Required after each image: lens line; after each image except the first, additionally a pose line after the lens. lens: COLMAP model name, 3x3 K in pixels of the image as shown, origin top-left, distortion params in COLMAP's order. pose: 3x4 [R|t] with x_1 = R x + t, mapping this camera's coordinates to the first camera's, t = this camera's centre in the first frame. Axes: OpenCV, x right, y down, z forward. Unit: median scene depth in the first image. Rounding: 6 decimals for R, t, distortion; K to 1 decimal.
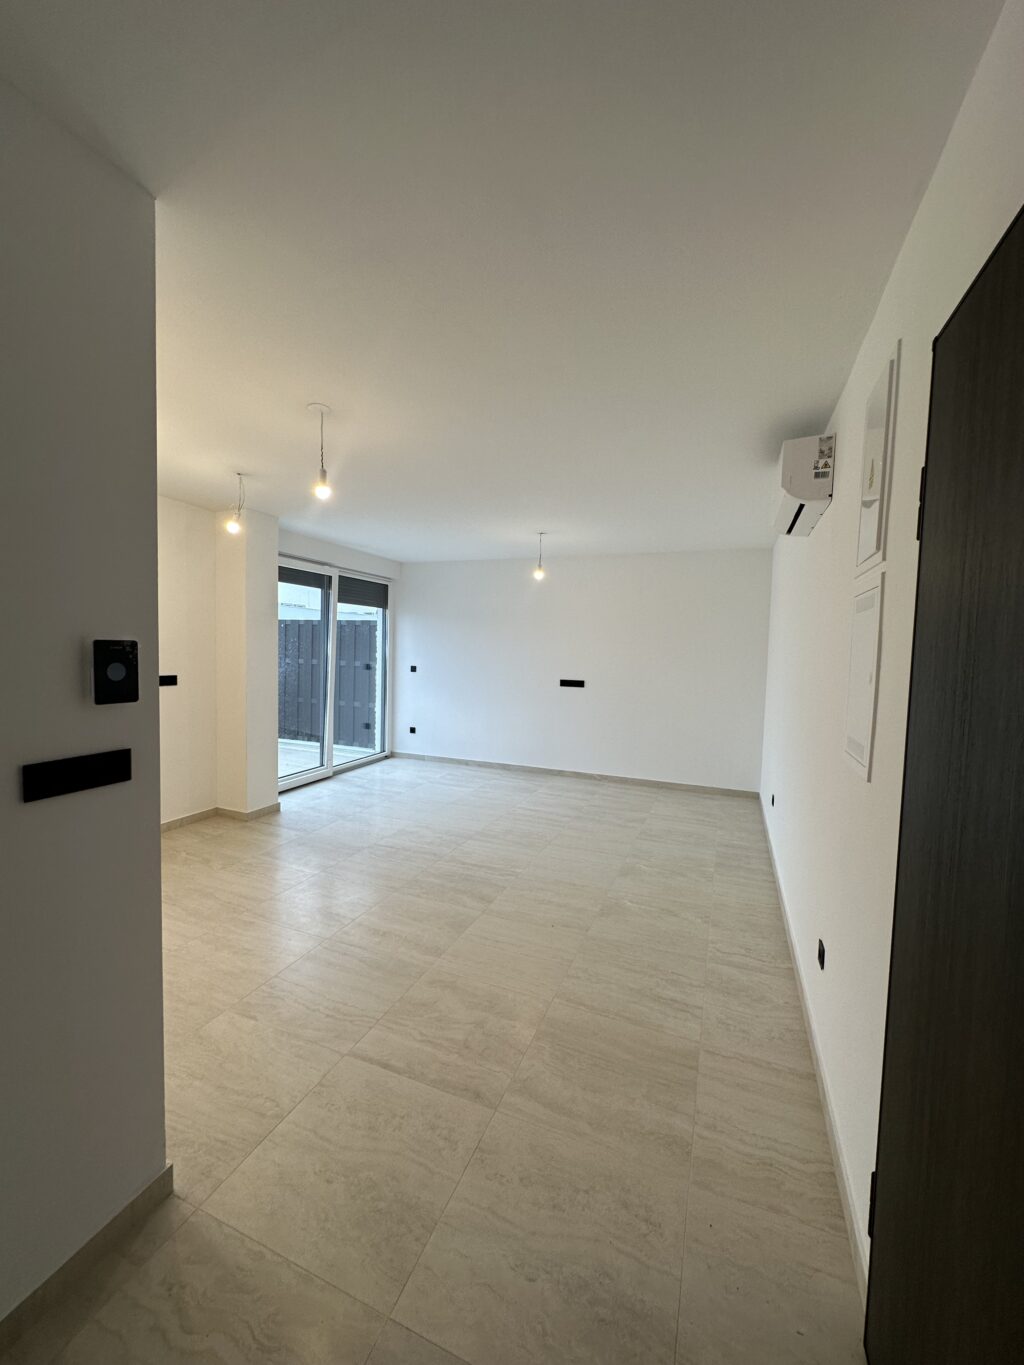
lens RADIAL K [[542.9, 0, 512.0], [0, 542.9, 682.5], [0, 0, 1]] dist [-0.001456, 0.000350]
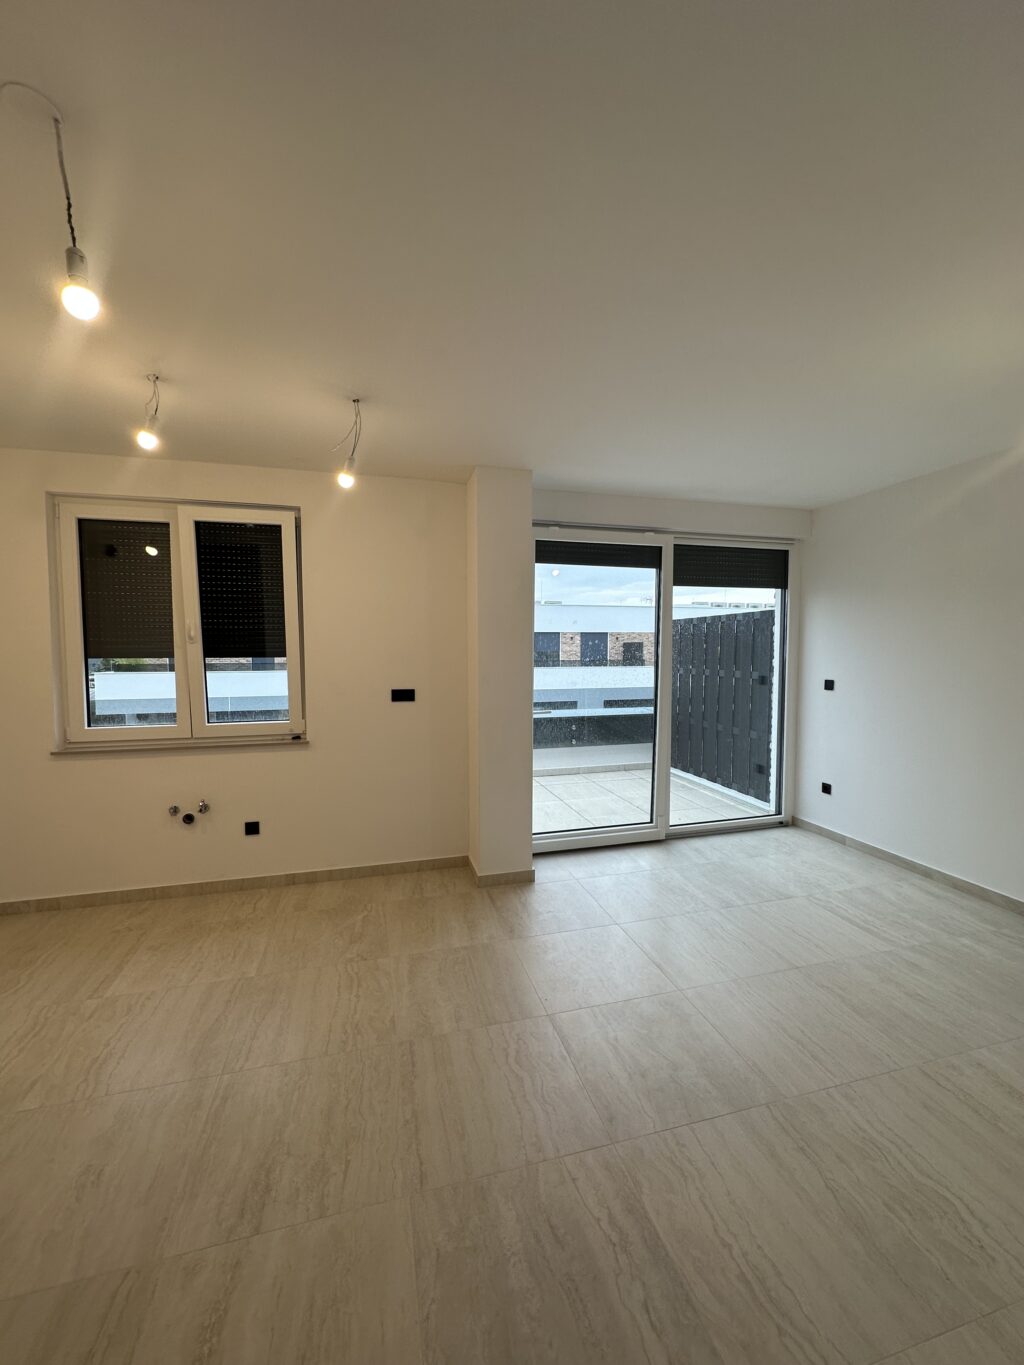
lens RADIAL K [[542.9, 0, 512.0], [0, 542.9, 682.5], [0, 0, 1]] dist [-0.001456, 0.000350]
pose [[0.598919, 0.016505, -0.800639, 0.101897], [-0.029987, 0.999549, -0.001826, -0.019689], [0.800248, 0.025103, 0.599144, 0.447468]]
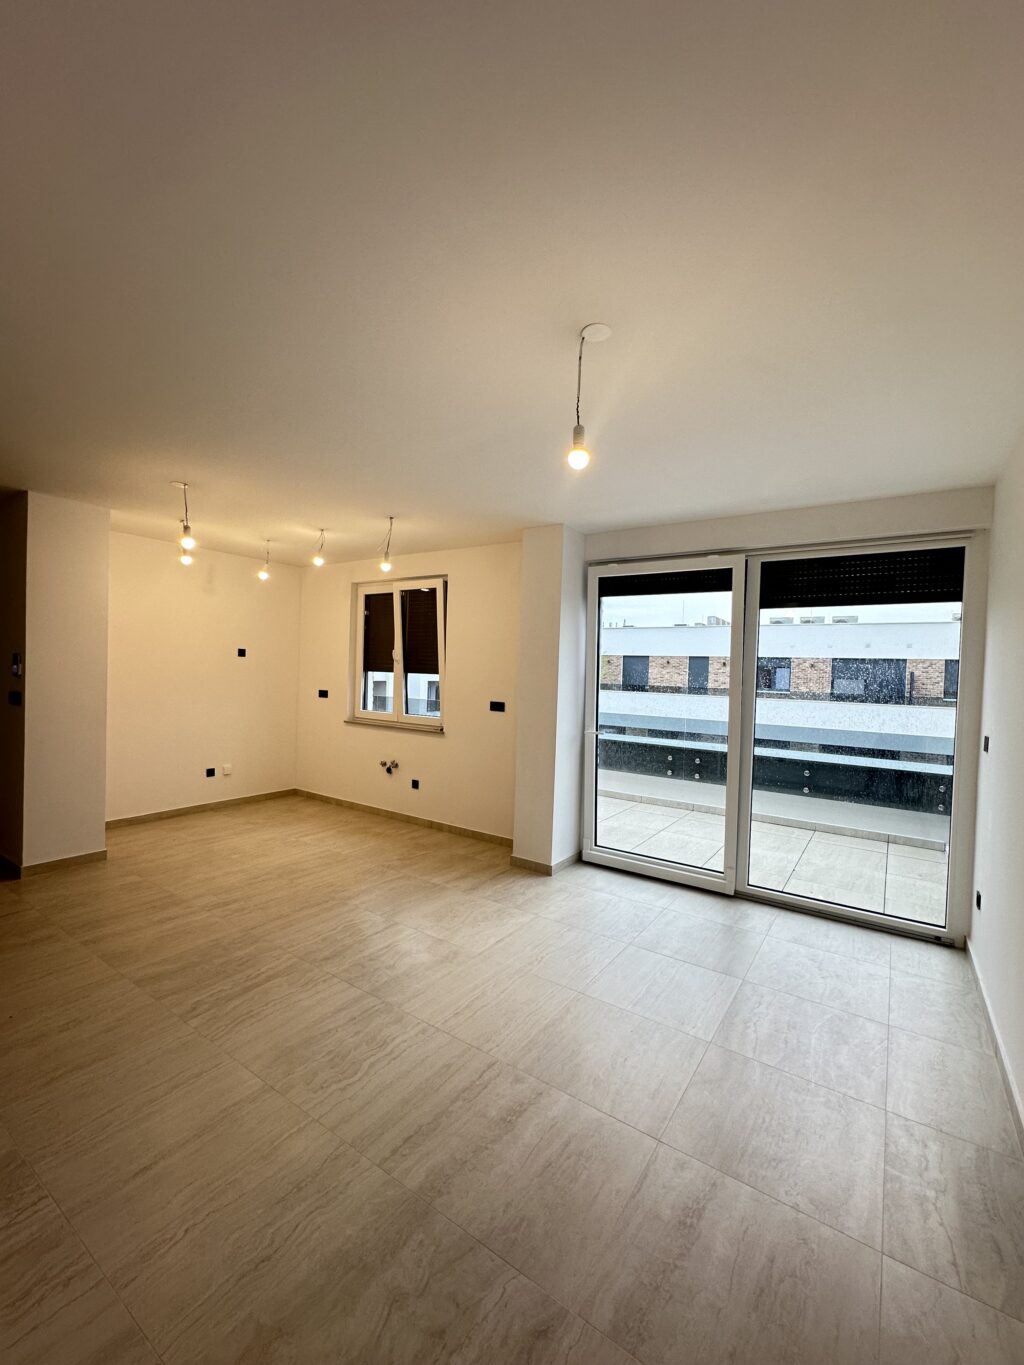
lens RADIAL K [[570.6, 0, 512.0], [0, 570.6, 682.5], [0, 0, 1]] dist [-0.003182, -0.000051]
pose [[-0.214458, -0.013540, -0.976639, 0.355563], [-0.100081, 0.994946, 0.008183, -0.046505], [0.971592, 0.099498, -0.214729, 0.907603]]
